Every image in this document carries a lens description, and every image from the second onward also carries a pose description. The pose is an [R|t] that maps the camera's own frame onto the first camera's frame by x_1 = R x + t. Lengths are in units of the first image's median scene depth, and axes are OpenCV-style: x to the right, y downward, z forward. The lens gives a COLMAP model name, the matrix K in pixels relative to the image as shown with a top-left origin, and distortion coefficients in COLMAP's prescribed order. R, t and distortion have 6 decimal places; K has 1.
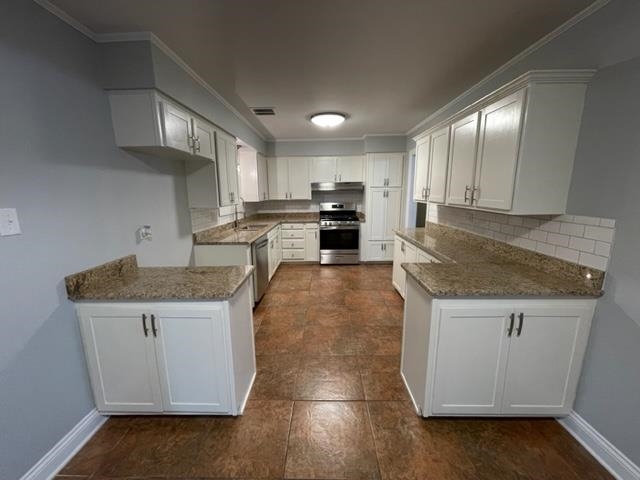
lens RADIAL K [[258.0, 0, 319.8], [0, 258.0, 240.3], [0, 0, 1]] dist [0.002451, -0.000040]
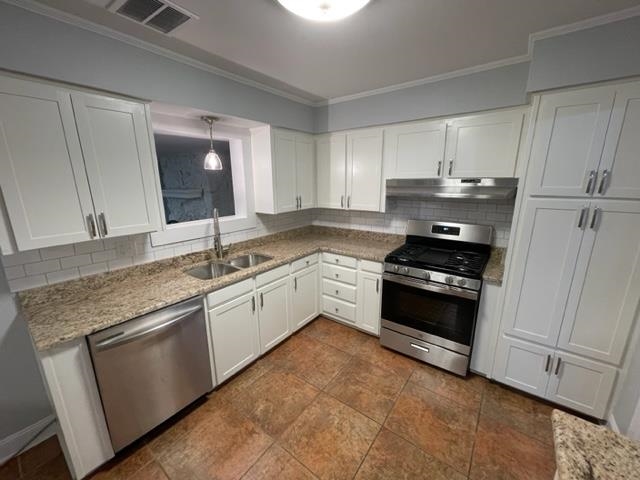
lens RADIAL K [[258.0, 0, 317.8], [0, 258.0, 238.0], [0, 0, 1]] dist [0.002451, -0.000040]
pose [[0.807180, 0.137873, -0.573979, 0.166158], [-0.114282, 0.990445, 0.077197, -0.136922], [0.579137, 0.003284, 0.815223, 0.525434]]
